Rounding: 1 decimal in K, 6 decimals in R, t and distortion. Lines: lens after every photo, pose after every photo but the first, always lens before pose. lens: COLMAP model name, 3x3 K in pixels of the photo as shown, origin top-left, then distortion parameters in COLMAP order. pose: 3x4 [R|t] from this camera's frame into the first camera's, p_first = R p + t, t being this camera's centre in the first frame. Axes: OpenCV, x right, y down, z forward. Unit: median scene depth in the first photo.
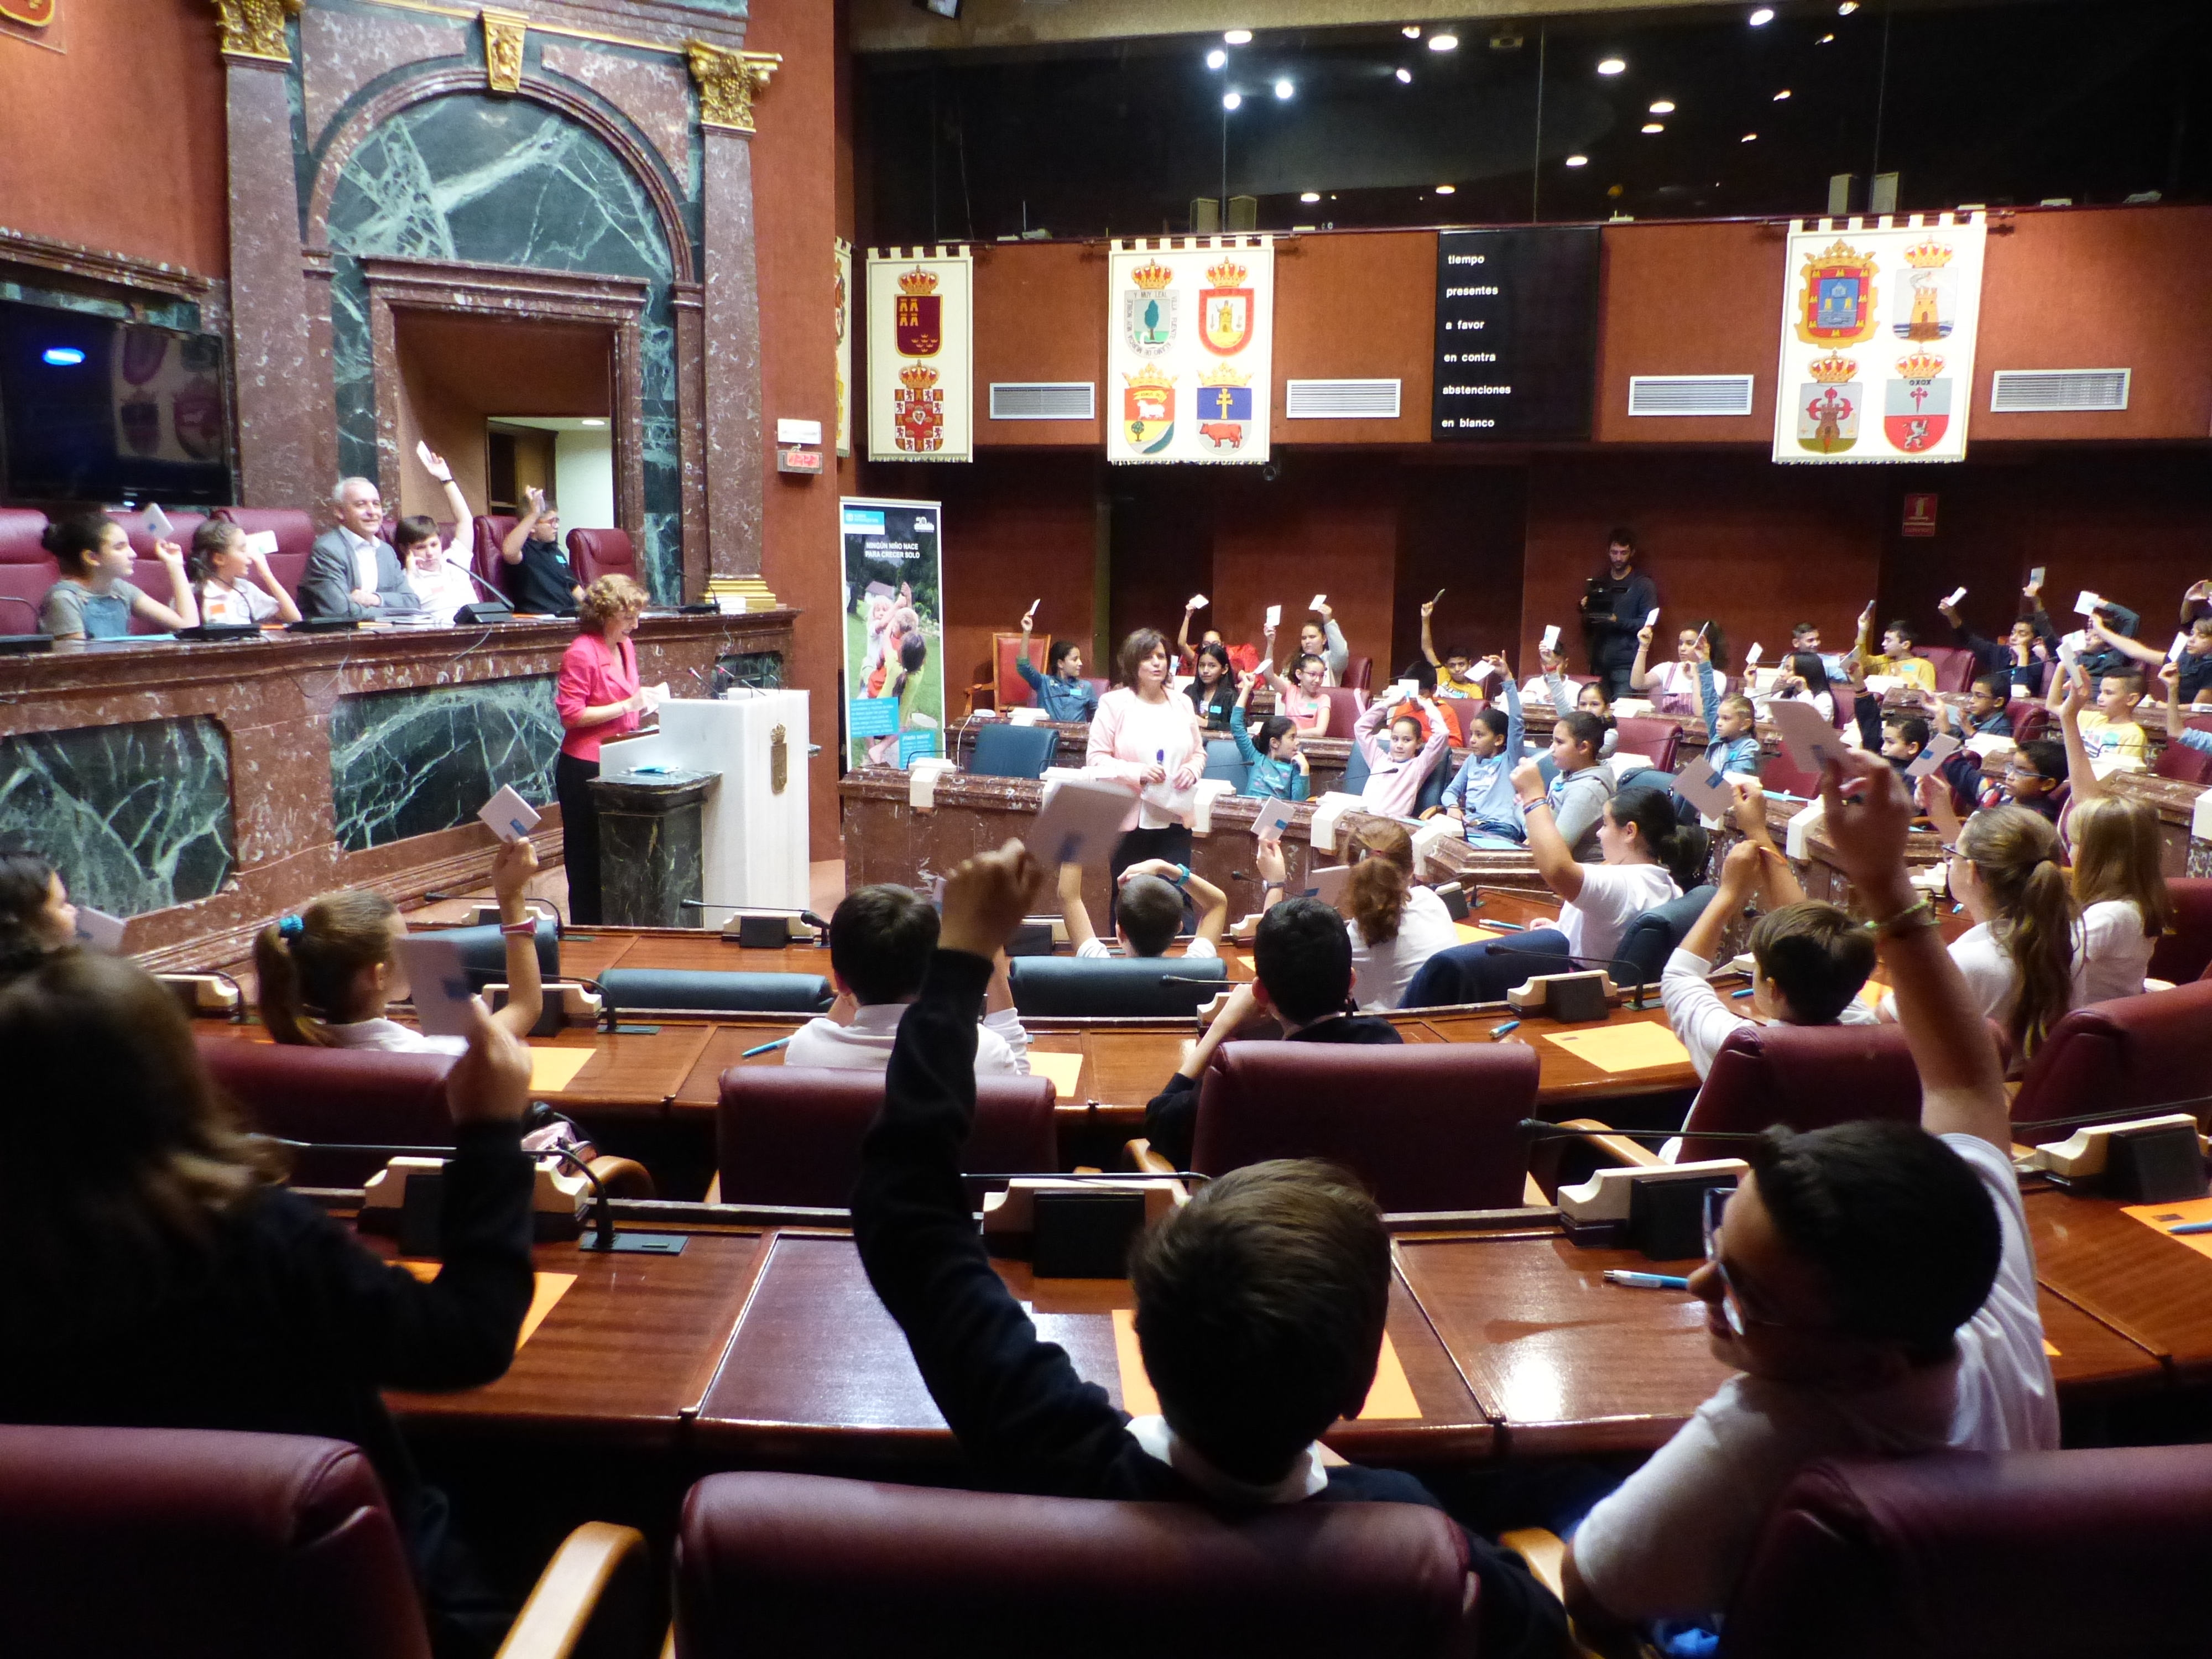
lens RADIAL K [[1661.8, 0, 1106.0], [0, 1661.8, 829.5], [0, 0, 1]] dist [-0.020595, 0.001580]
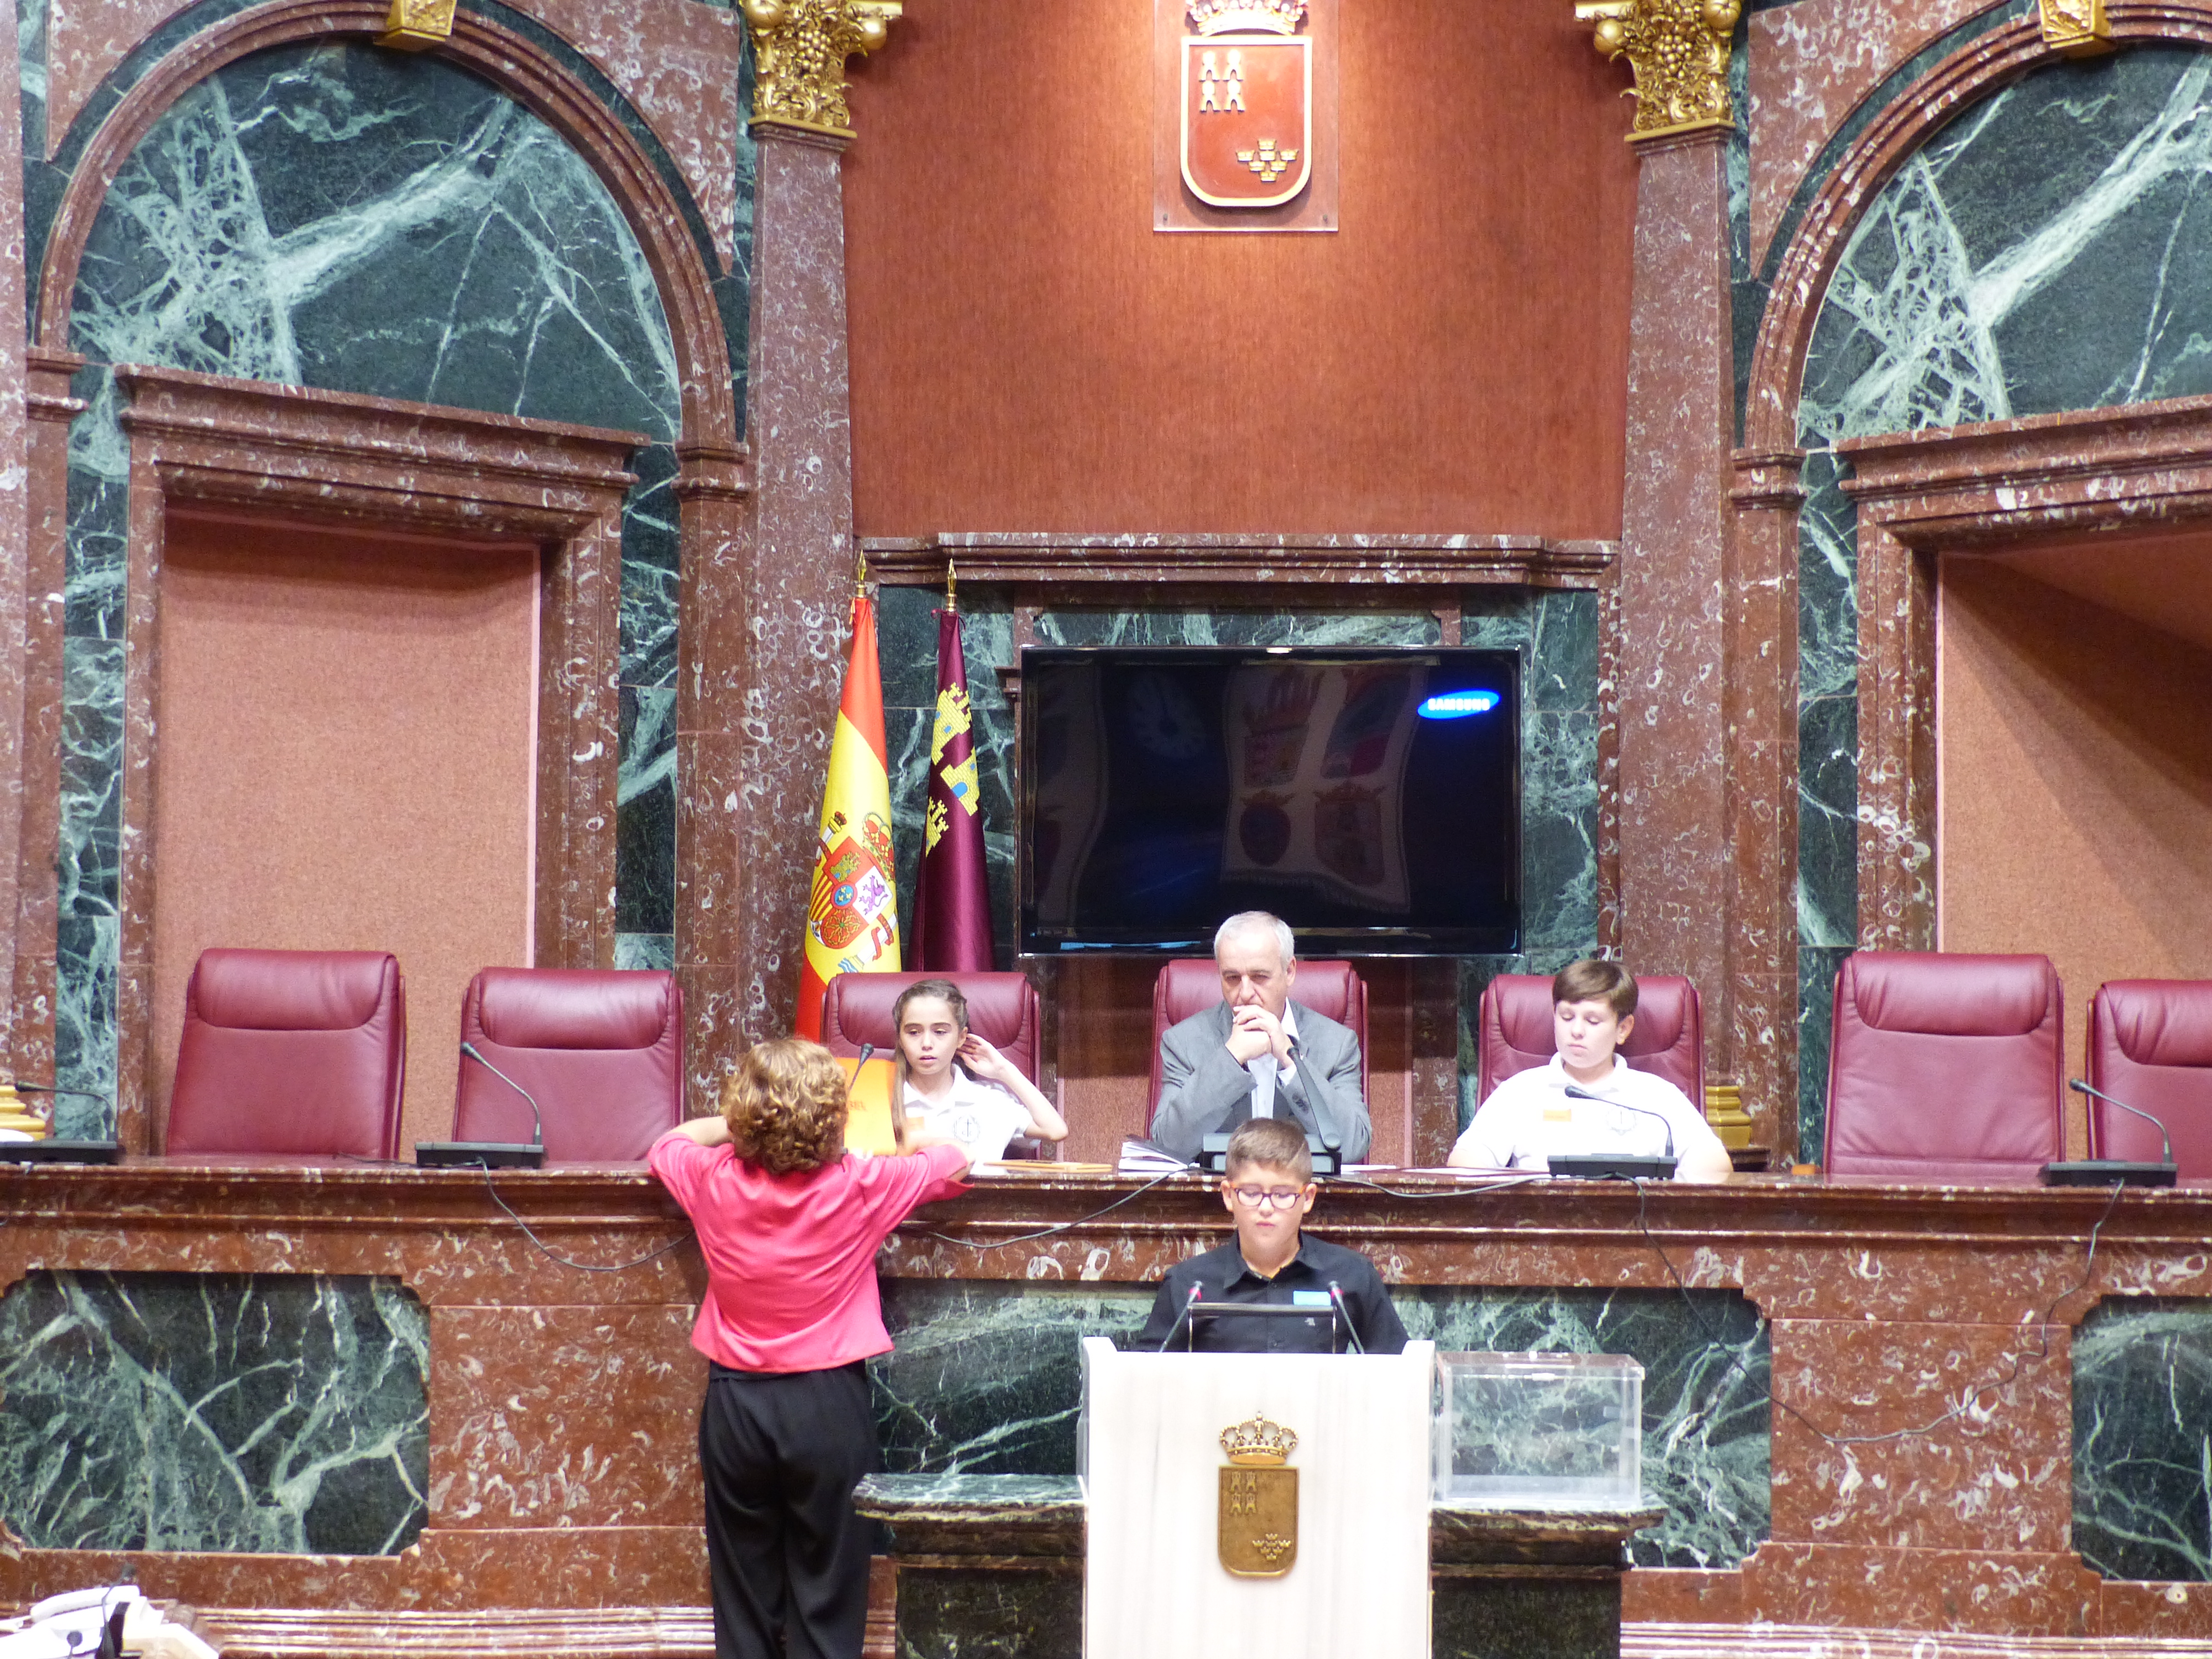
lens RADIAL K [[3800.9, 0, 1113.7], [0, 3800.9, 866.0], [0, 0, 1]] dist [-0.044103, 0.188973]
pose [[0.198740, -0.049023, -0.978825, 0.556147], [-0.161666, 0.983426, -0.082078, -0.084730], [0.966626, 0.174555, 0.187521, 0.534674]]
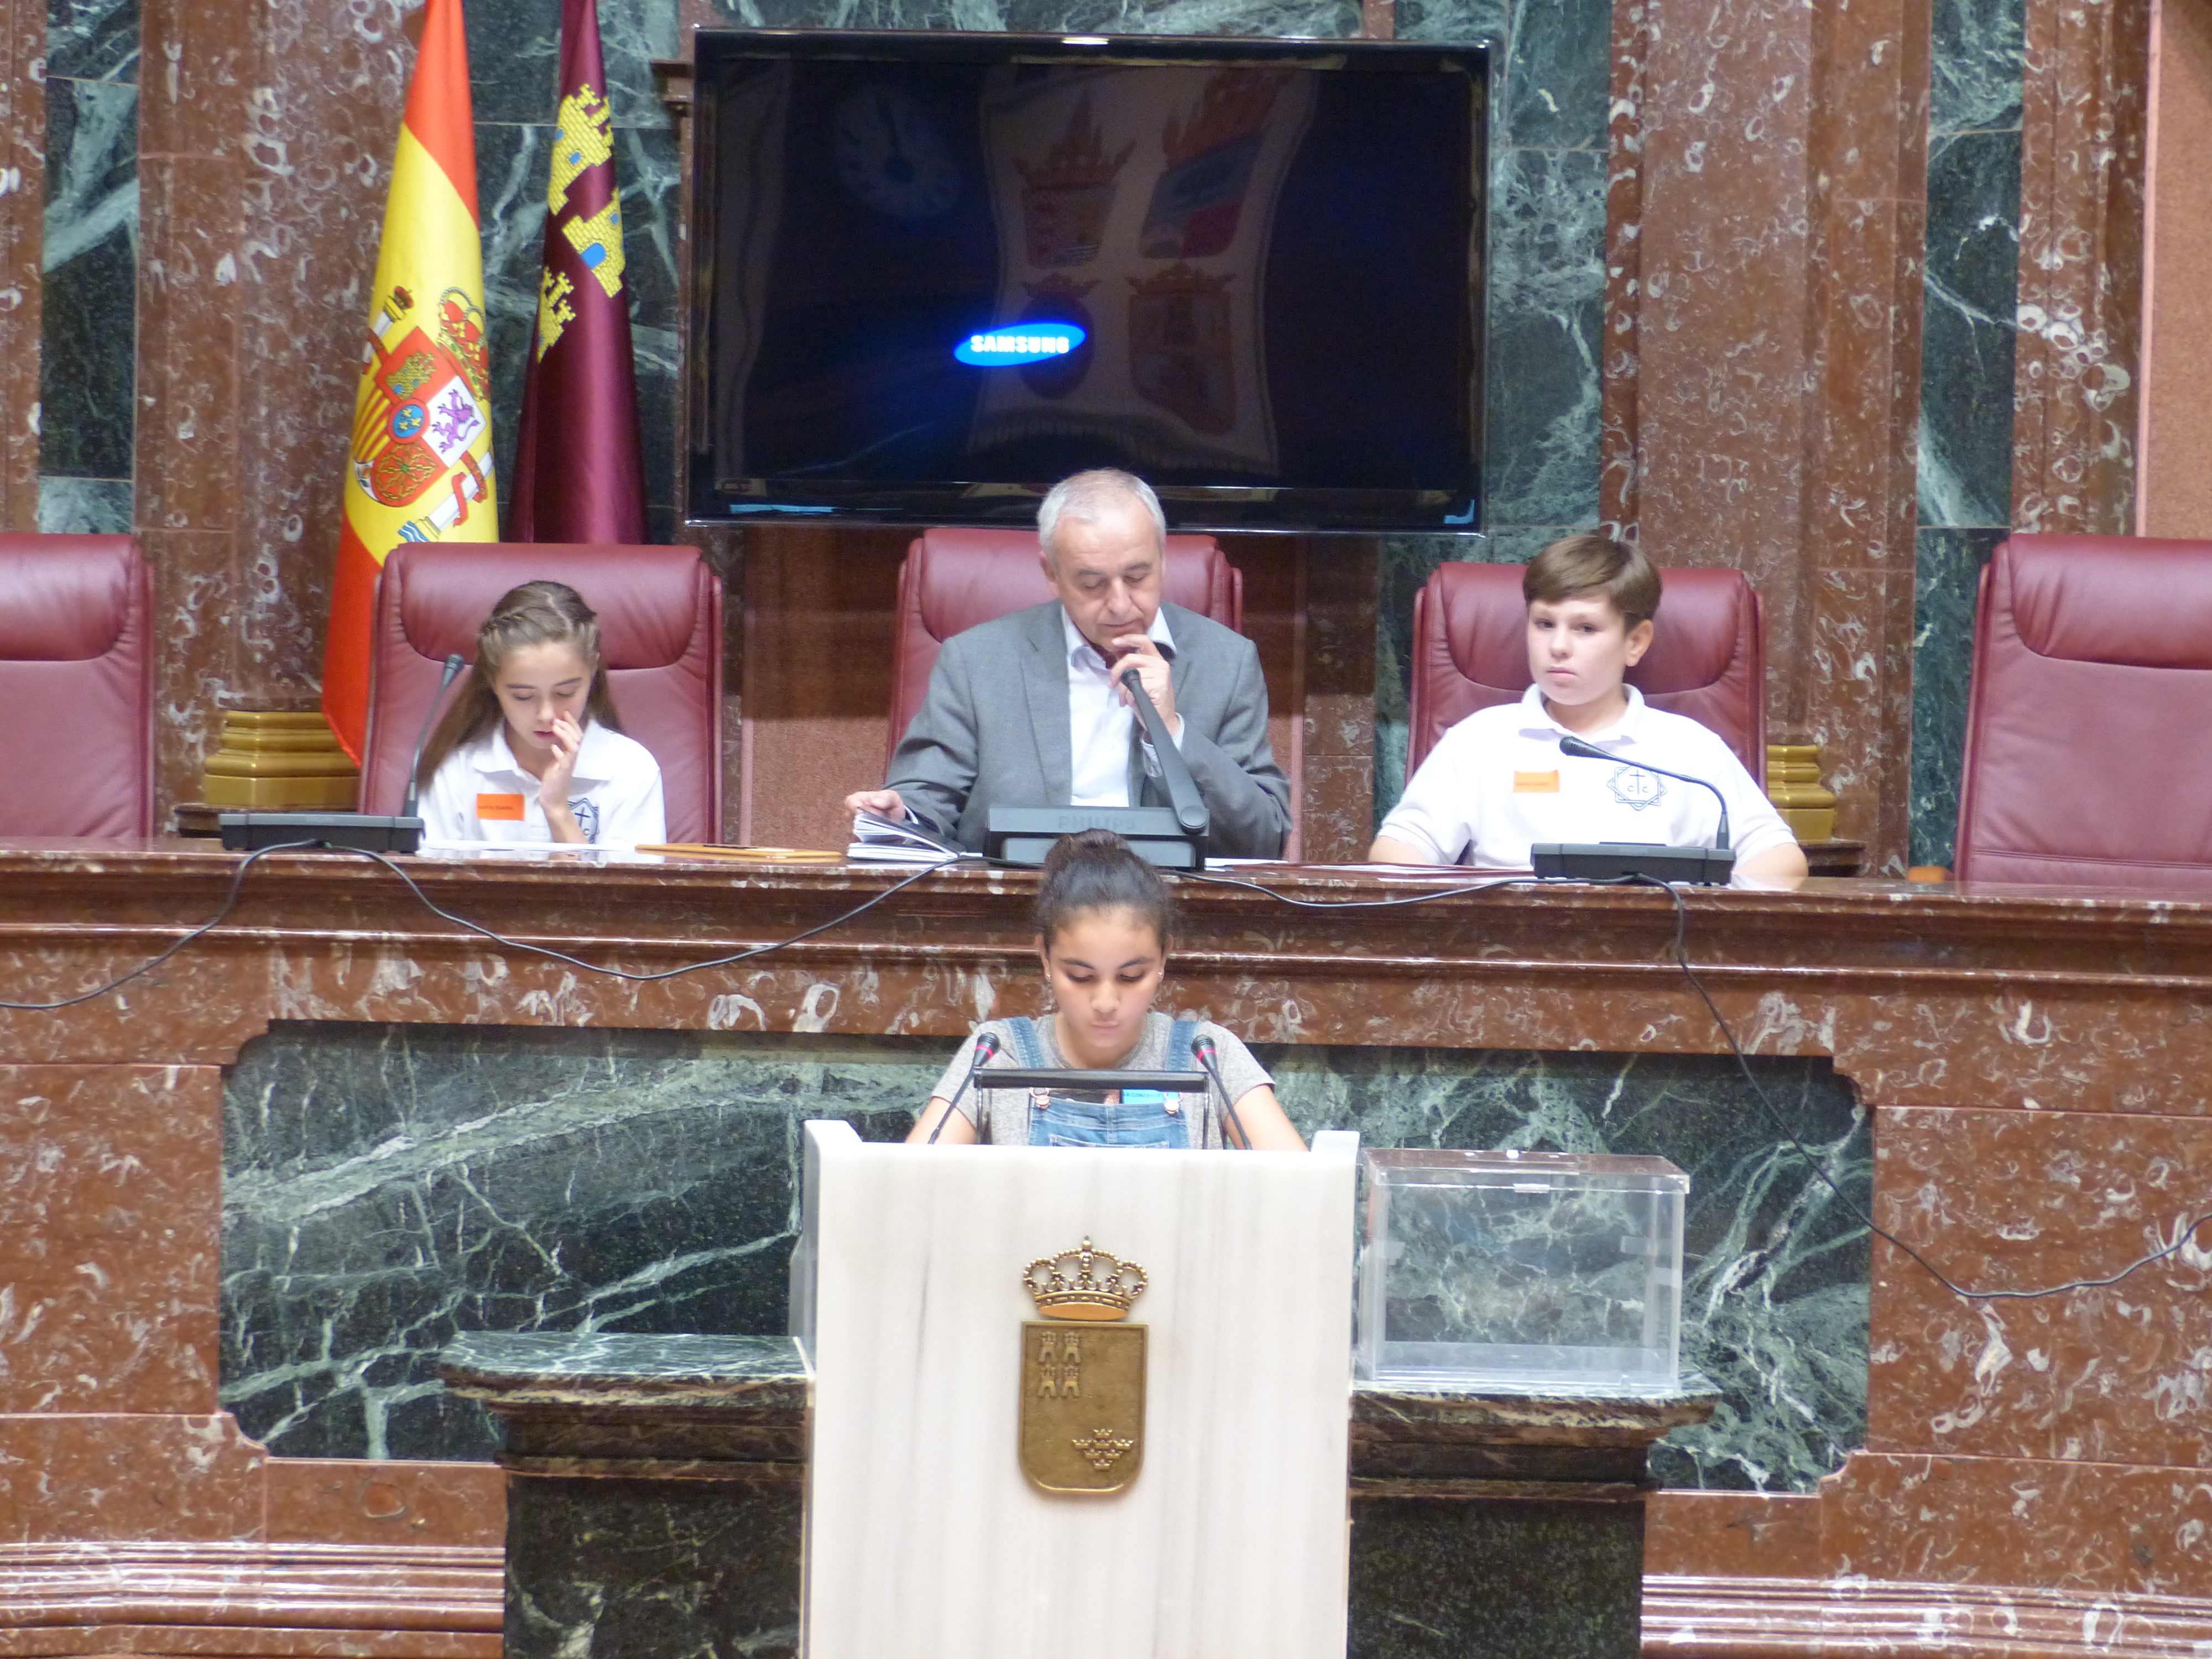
lens RADIAL K [[5973.6, 0, 1064.7], [0, 5973.6, 907.5], [0, 0, 1]] dist [-0.004141, 0.130947]
pose [[0.246642, 0.034781, -0.968482, 0.545315], [-0.173387, 0.984815, -0.008788, -0.078822], [0.953470, 0.170090, 0.248928, 0.526537]]
